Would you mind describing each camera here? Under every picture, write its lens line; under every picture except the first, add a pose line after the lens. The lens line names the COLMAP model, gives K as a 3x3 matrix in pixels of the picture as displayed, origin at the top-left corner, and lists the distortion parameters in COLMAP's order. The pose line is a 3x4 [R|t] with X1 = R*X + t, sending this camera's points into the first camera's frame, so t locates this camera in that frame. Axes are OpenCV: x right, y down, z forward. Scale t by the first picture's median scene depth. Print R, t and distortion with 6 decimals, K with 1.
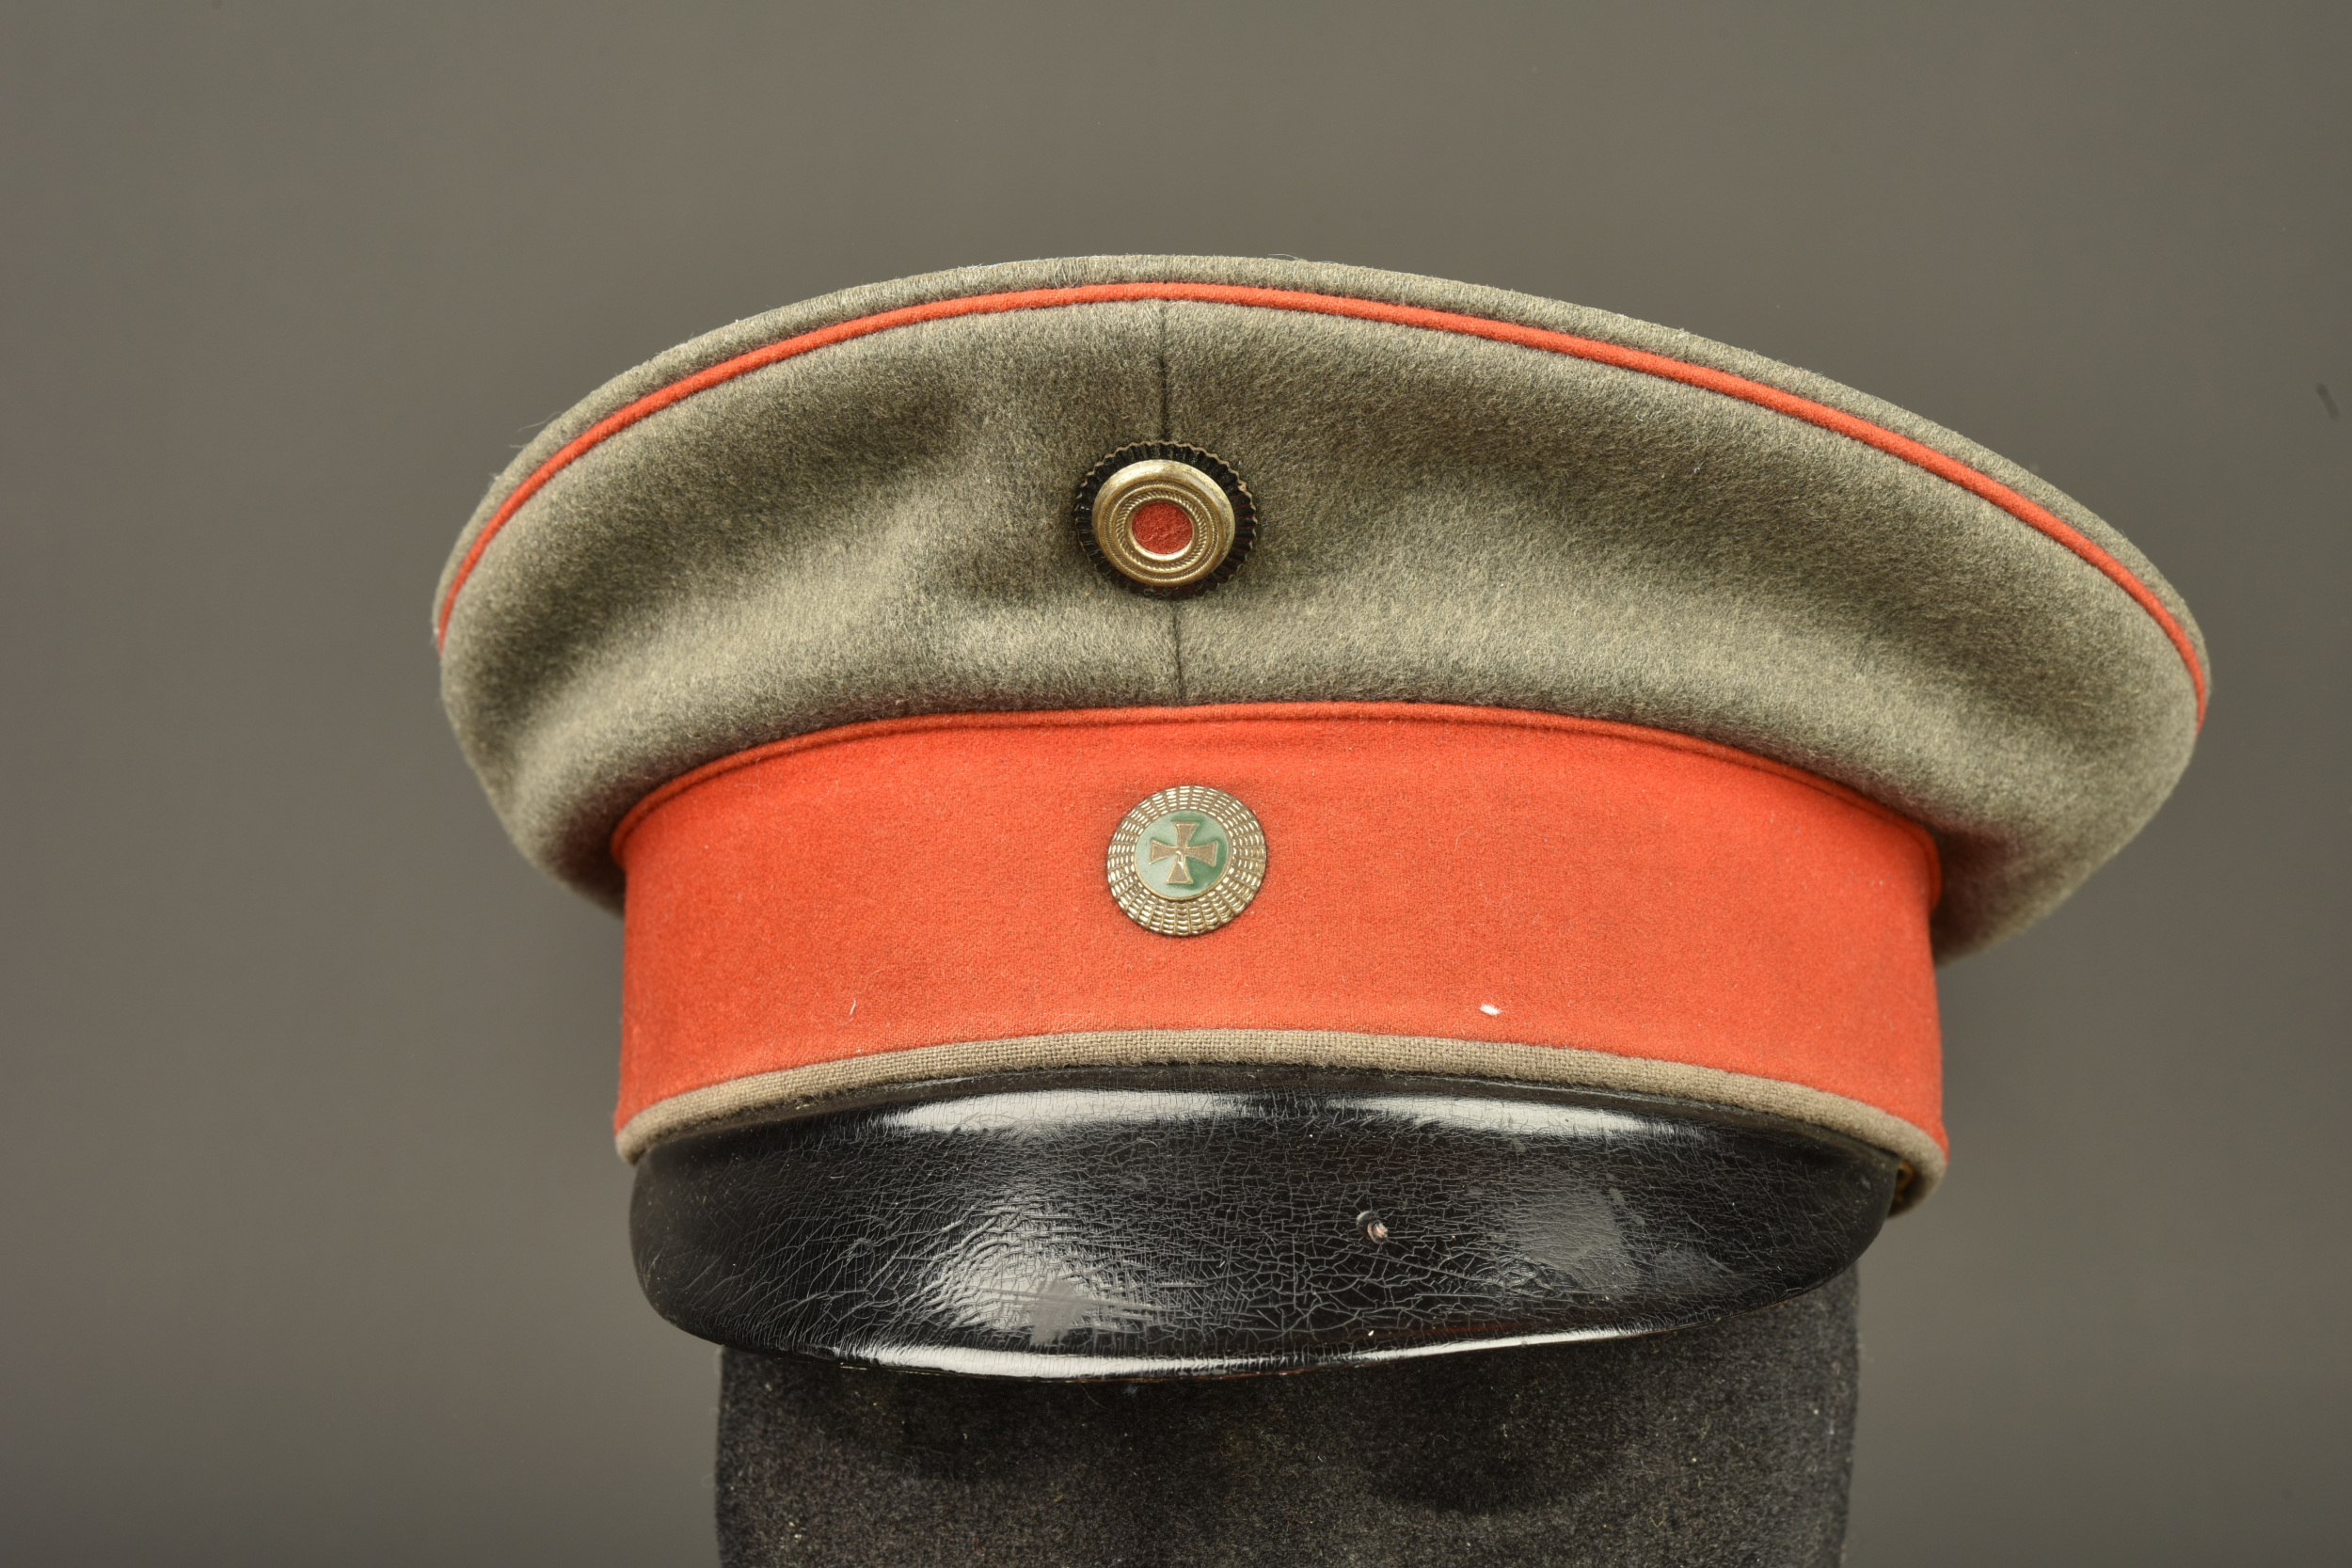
lens RADIAL K [[4311.4, 0, 1174.7], [0, 4311.4, 762.8], [0, 0, 1]] dist [0.002630, 0.000000]
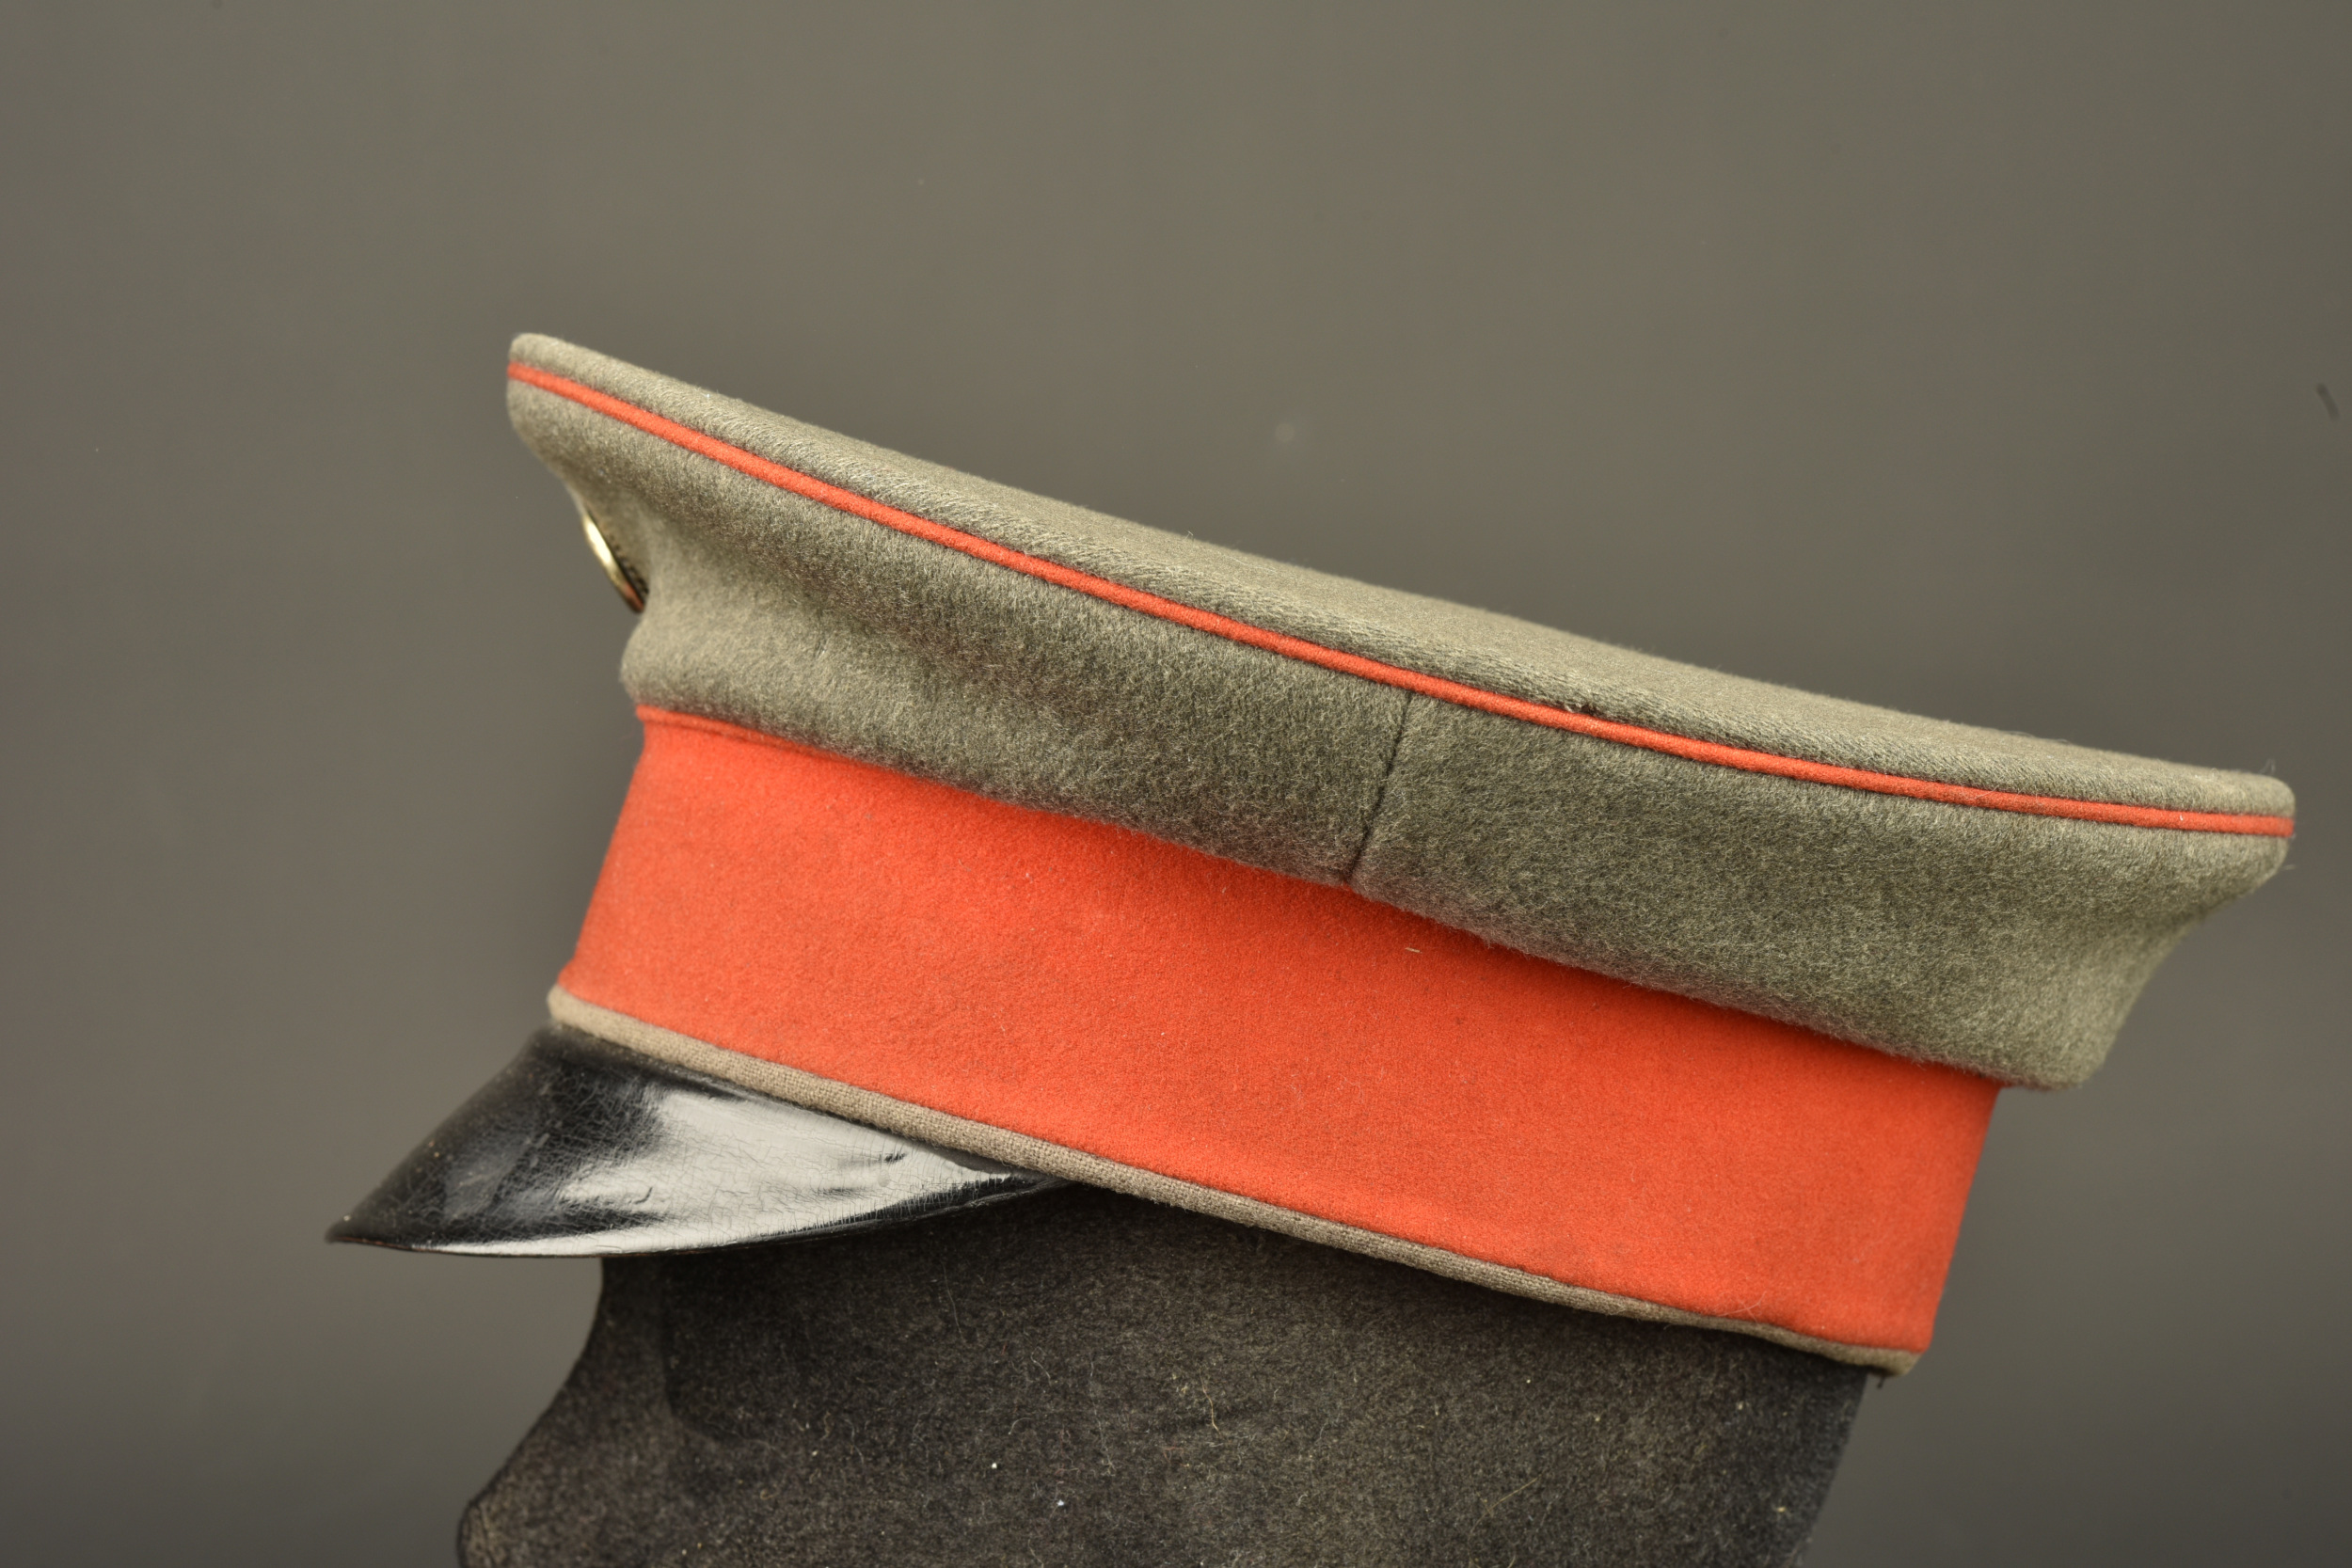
lens RADIAL K [[4311.4, 0, 1175.1], [0, 4311.4, 796.4], [0, 0, 1]] dist [0.002630, 0.000000]
pose [[0.142250, -0.027673, -0.989444, 1.187552], [-0.006340, 0.999563, -0.028868, 0.042078], [0.989810, 0.010380, 0.142013, 0.983317]]
